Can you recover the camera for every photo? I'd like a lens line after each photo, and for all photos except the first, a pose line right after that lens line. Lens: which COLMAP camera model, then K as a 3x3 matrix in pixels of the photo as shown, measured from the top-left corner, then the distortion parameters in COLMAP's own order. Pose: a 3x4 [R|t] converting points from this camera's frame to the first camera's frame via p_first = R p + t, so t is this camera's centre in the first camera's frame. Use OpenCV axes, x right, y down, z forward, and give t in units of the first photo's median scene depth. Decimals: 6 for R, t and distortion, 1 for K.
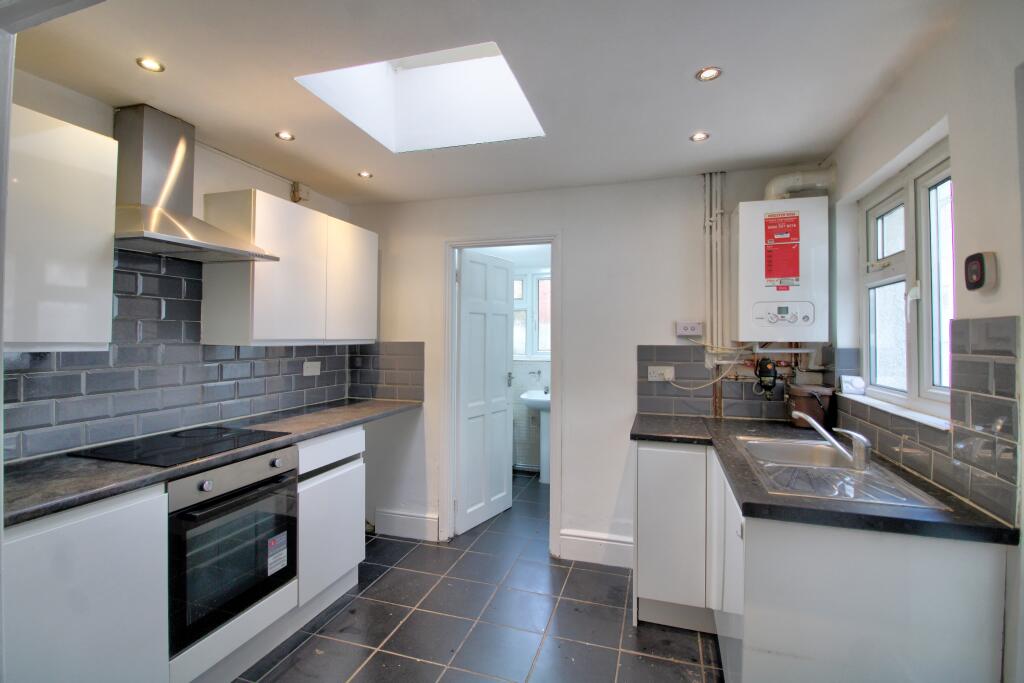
lens RADIAL K [[474.4, 0, 508.2], [0, 474.4, 338.8], [0, 0, 1]] dist [-0.003481, -0.001228]
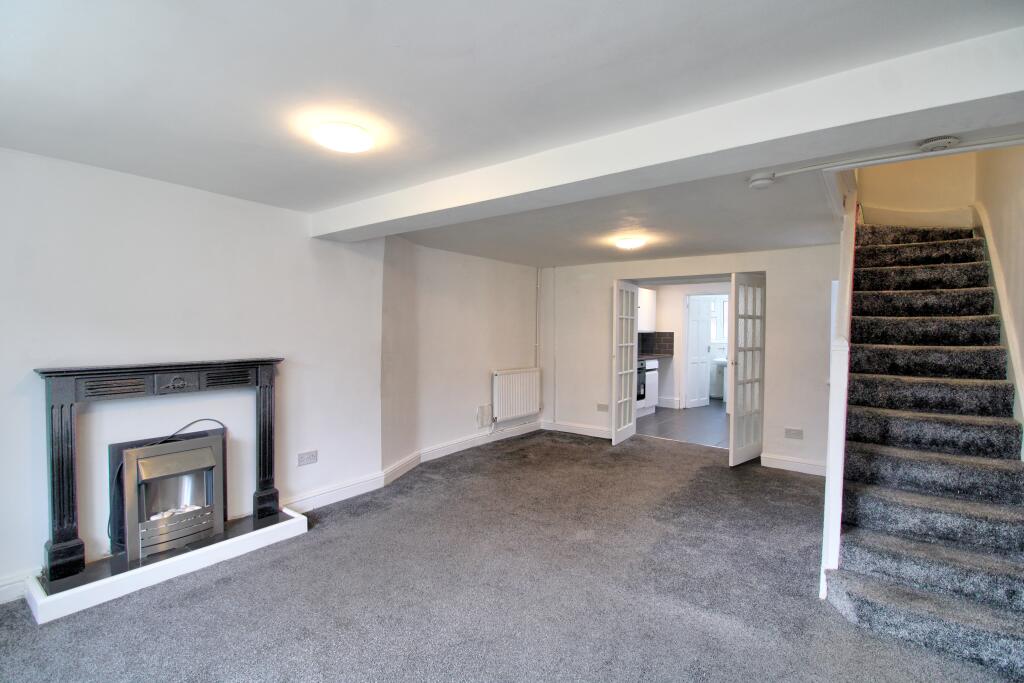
lens RADIAL K [[474.4, 0, 512.6], [0, 474.4, 342.3], [0, 0, 1]] dist [-0.003481, -0.001228]
pose [[0.929295, 0.007767, -0.369257, -0.038816], [0.004898, 0.999432, 0.033349, -0.027688], [0.369306, -0.032799, 0.928729, -1.726336]]
